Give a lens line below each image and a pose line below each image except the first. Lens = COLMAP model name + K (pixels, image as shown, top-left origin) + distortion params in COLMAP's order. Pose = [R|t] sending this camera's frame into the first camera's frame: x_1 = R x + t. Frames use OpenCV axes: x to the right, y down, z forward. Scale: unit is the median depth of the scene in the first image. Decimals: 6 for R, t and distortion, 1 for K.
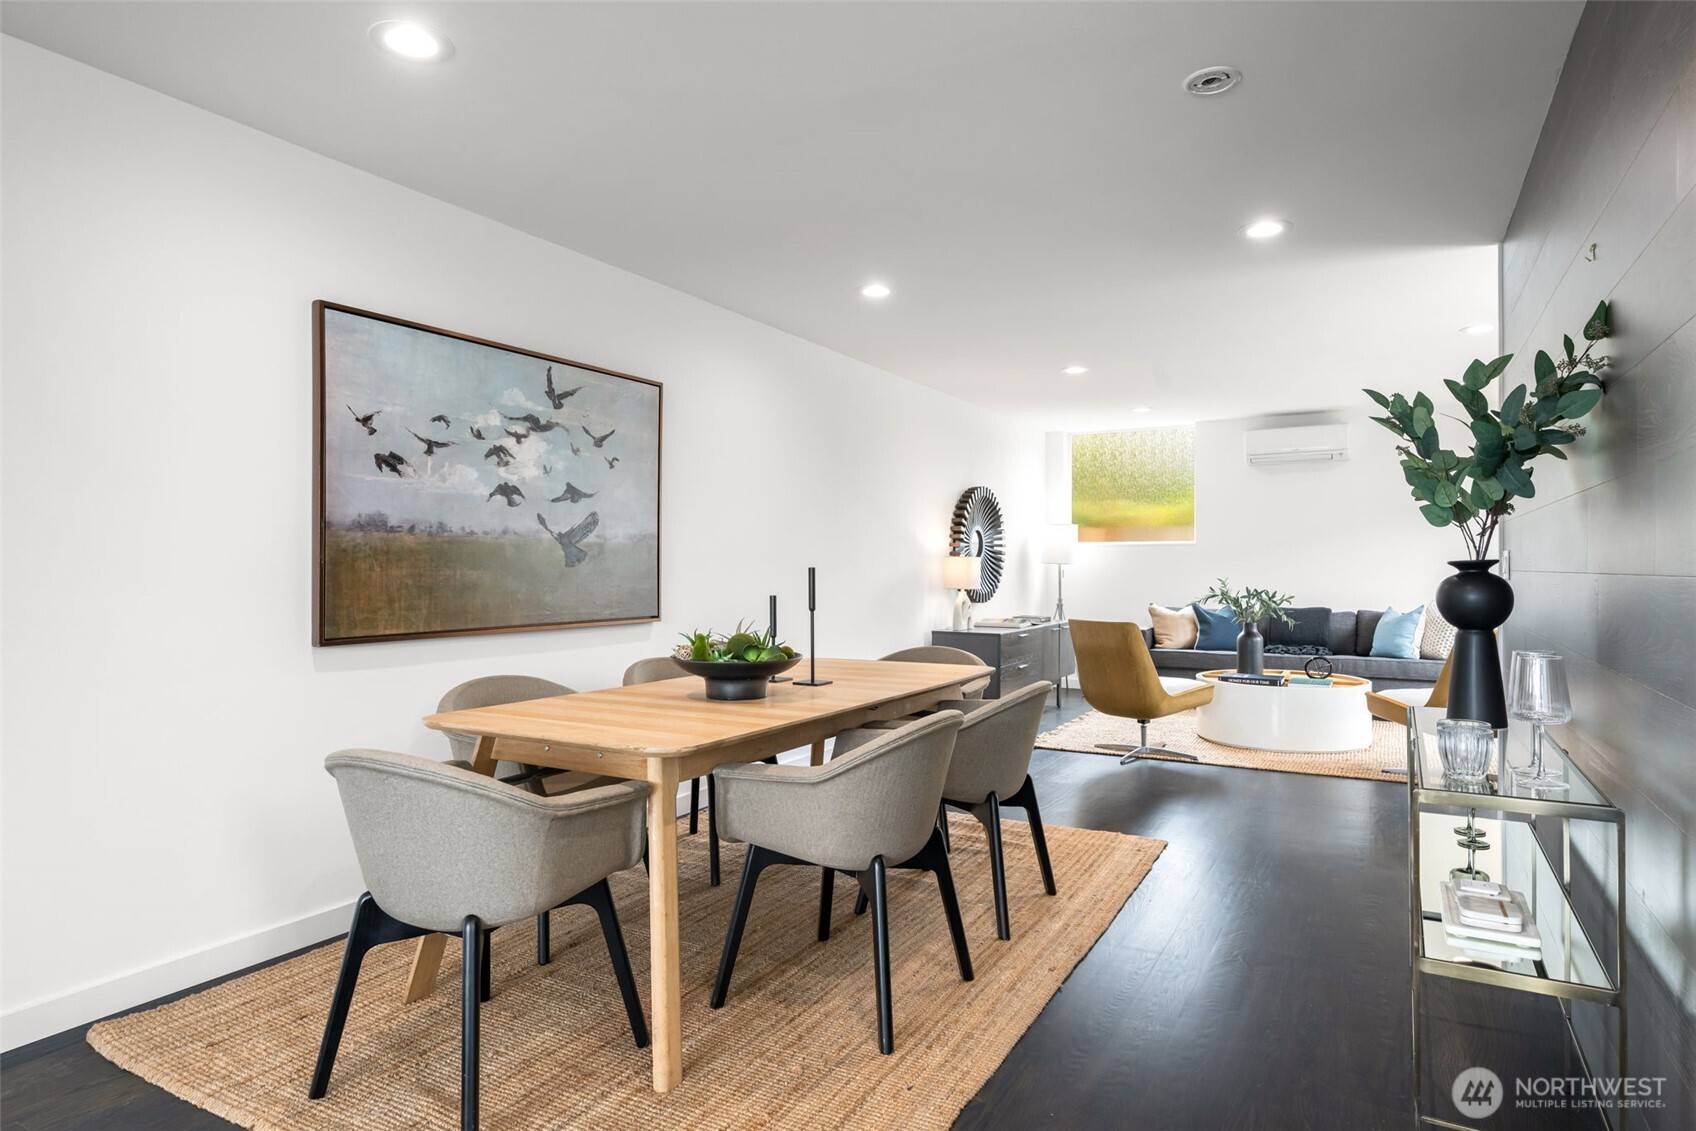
lens RADIAL K [[963.9, 0, 848.1], [0, 963.9, 564.7], [0, 0, 1]] dist [0.005591, -0.000616]
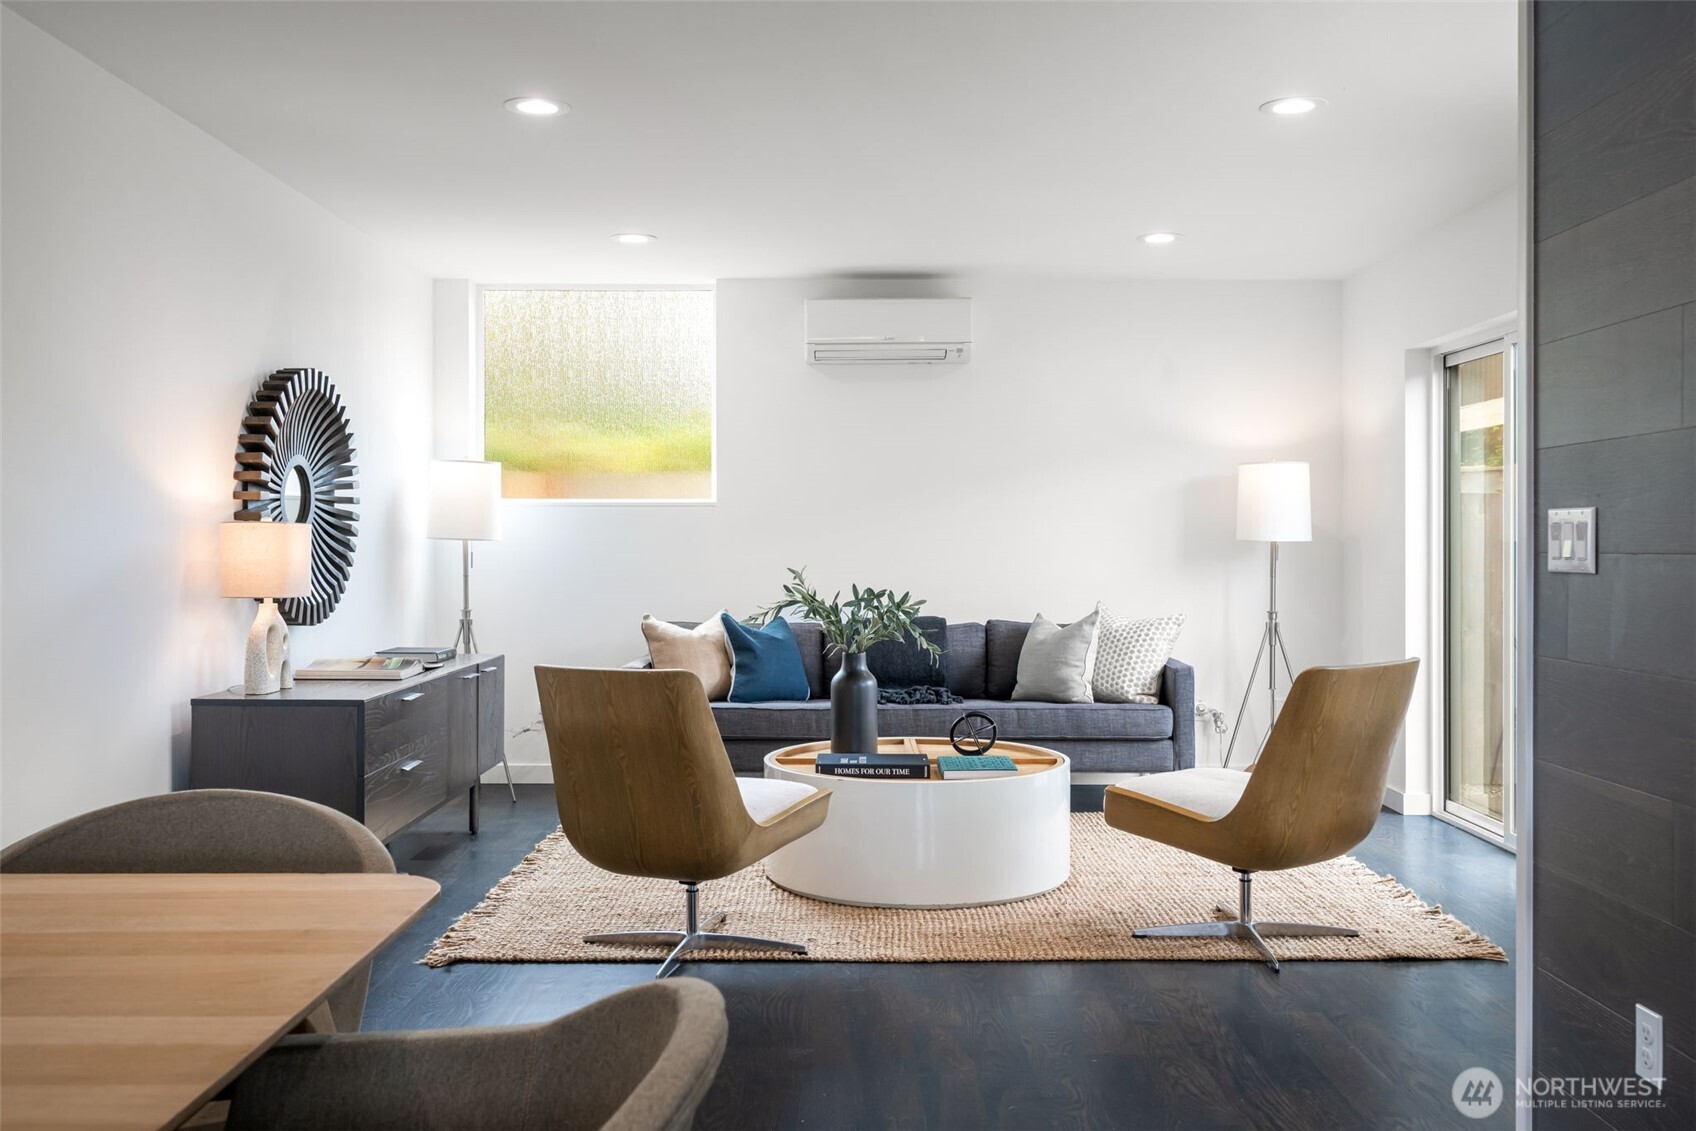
lens RADIAL K [[1458.2, 0, 849.5], [0, 1458.2, 565.4], [0, 0, 1]] dist [-0.018414, -0.002339]
pose [[0.870034, -0.006864, 0.492944, 0.025295], [-0.000451, 0.999892, 0.014719, 0.001397], [-0.492992, -0.013028, 0.869936, 0.314744]]
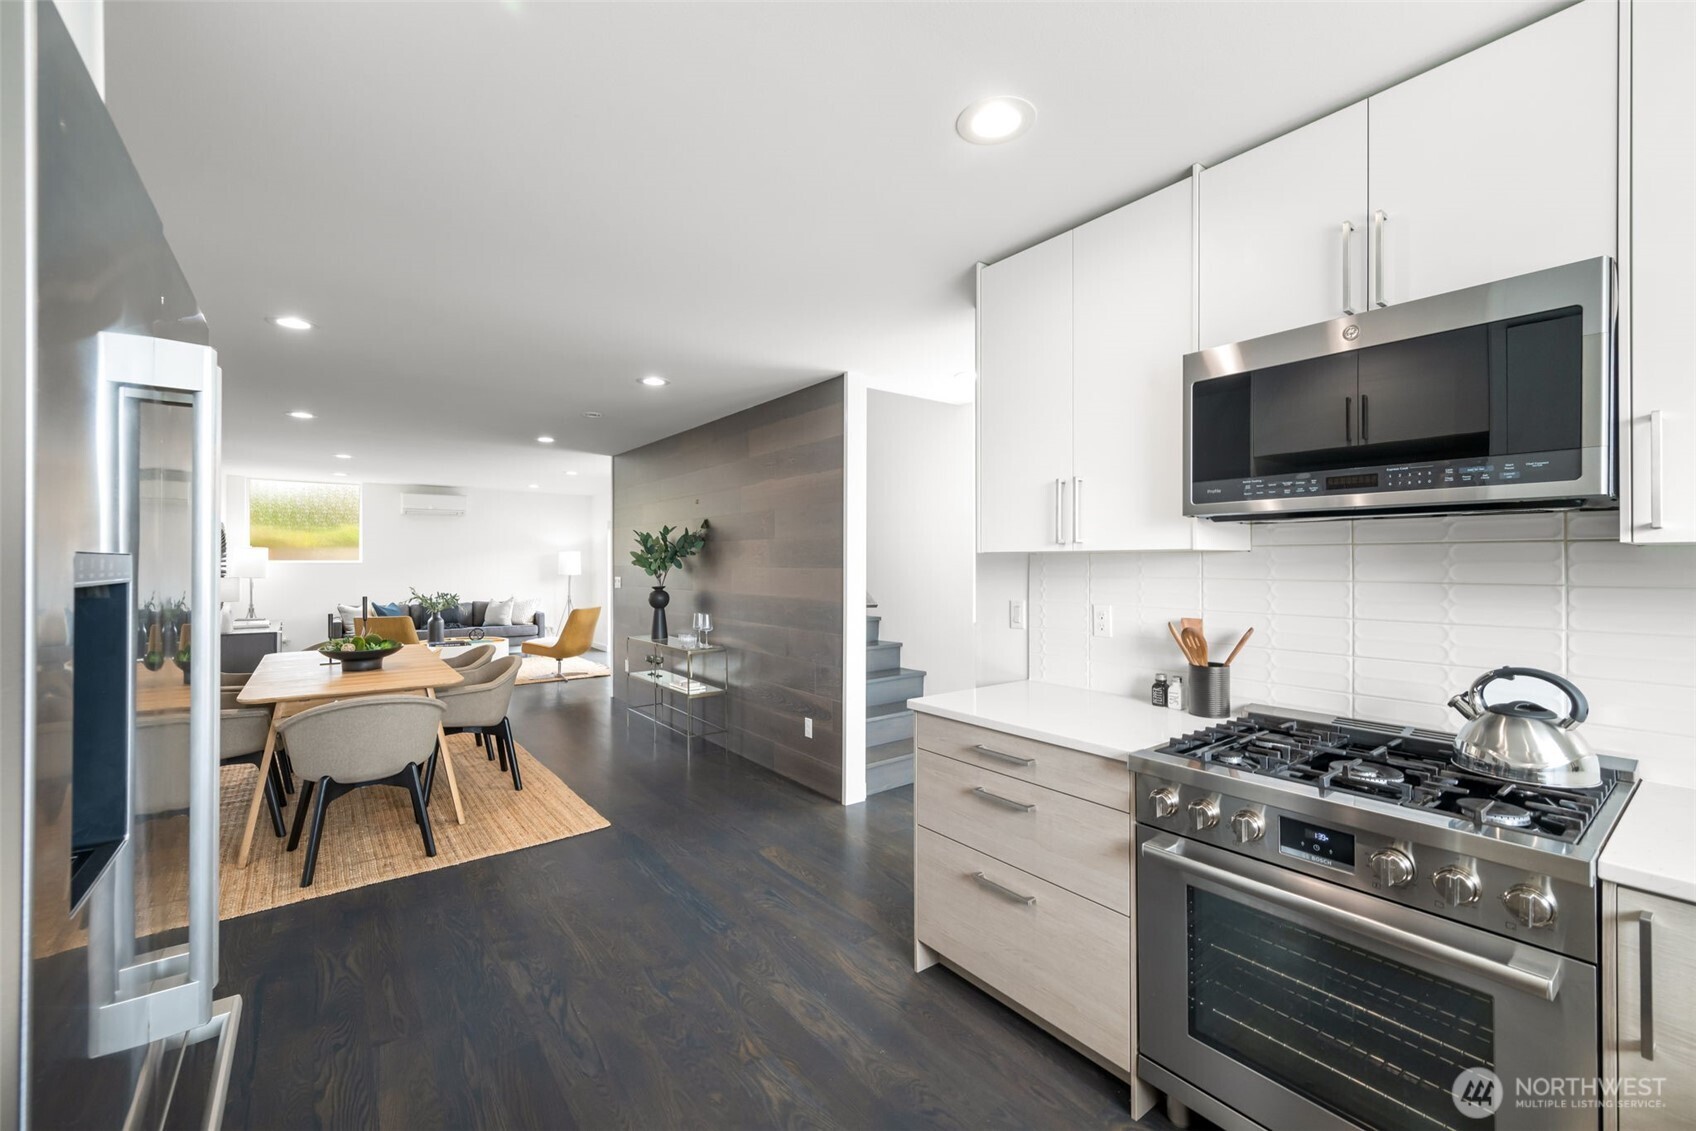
lens RADIAL K [[709.0, 0, 842.7], [0, 709.0, 568.8], [0, 0, 1]] dist [0.002427, 0.000213]
pose [[0.406319, -0.009473, 0.913682, -0.444721], [-0.001101, 0.999940, 0.010857, -0.031952], [-0.913731, -0.005418, 0.406284, -0.177327]]
